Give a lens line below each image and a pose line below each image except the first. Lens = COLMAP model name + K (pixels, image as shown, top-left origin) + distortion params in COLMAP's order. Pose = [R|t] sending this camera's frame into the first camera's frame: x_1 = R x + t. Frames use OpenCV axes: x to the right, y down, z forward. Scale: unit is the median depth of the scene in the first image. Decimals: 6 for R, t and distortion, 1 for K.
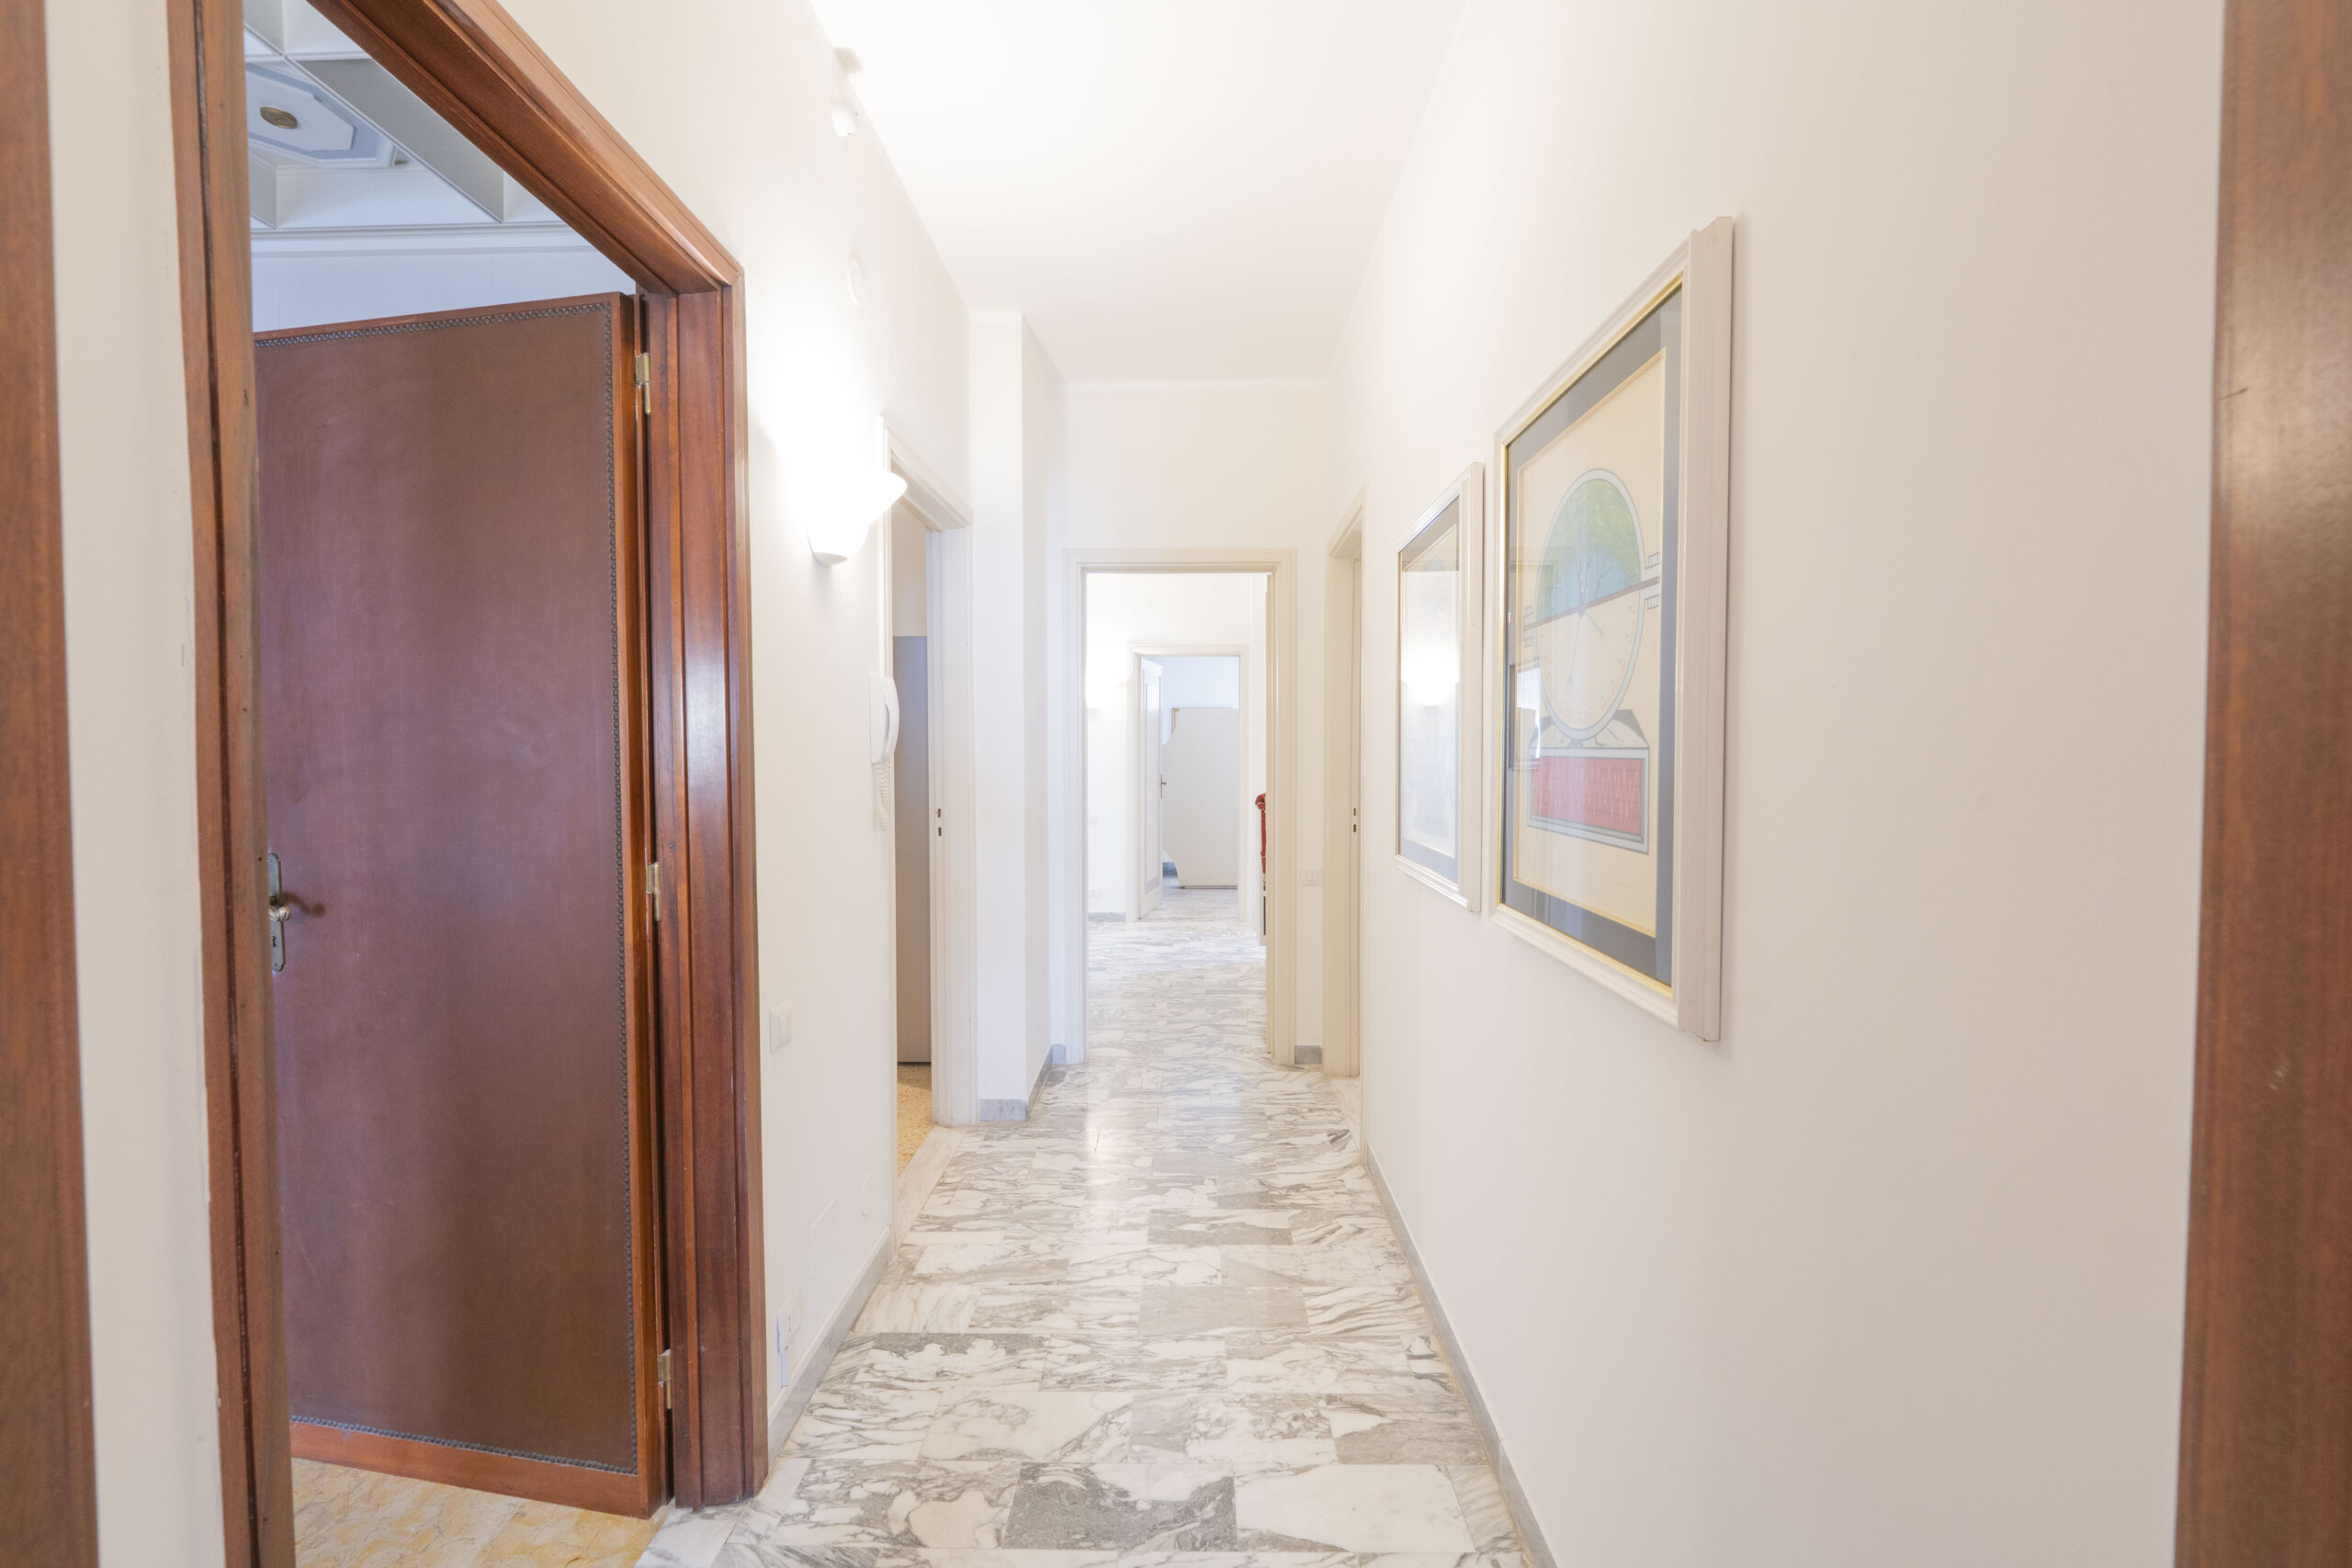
lens RADIAL K [[964.2, 0, 1171.6], [0, 964.2, 779.0], [0, 0, 1]] dist [-0.006637, -0.001043]
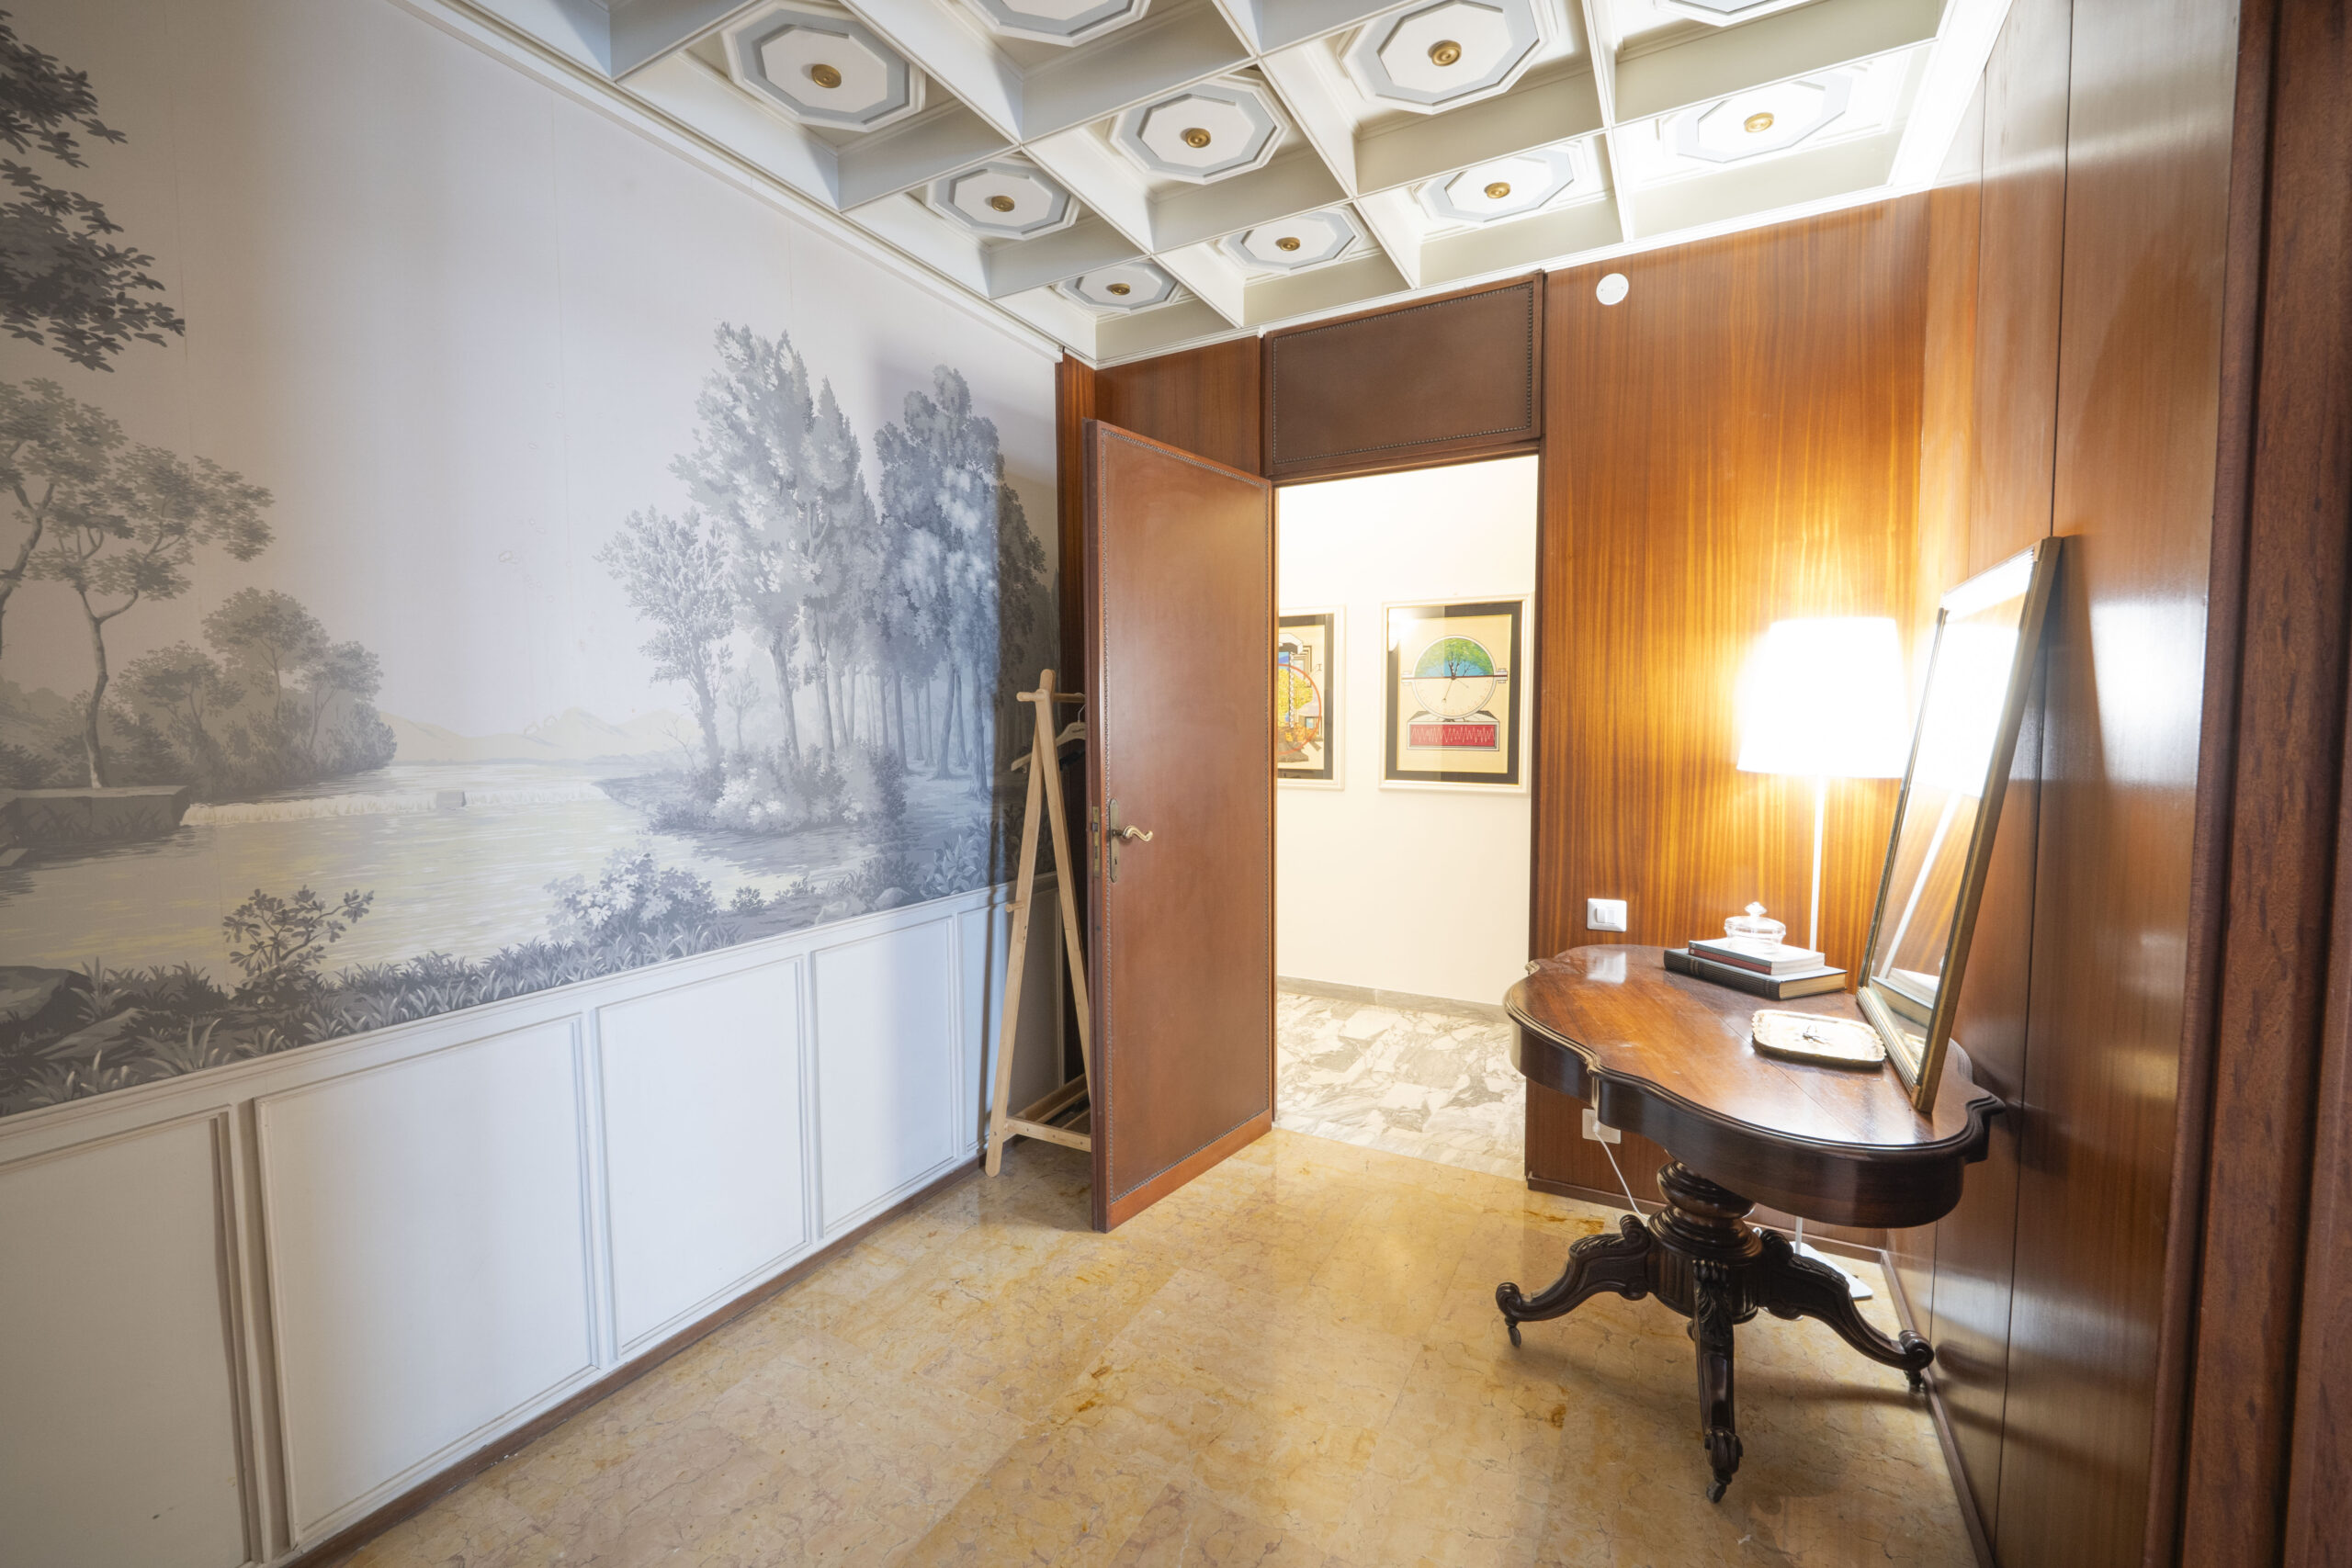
lens RADIAL K [[945.1, 0, 1172.9], [0, 945.1, 781.8], [0, 0, 1]] dist [-0.013105, -0.000300]
pose [[0.472908, -0.057766, 0.879216, -2.145319], [0.033018, 0.998310, 0.047831, -0.010400], [-0.880493, 0.006410, 0.474015, 0.268791]]
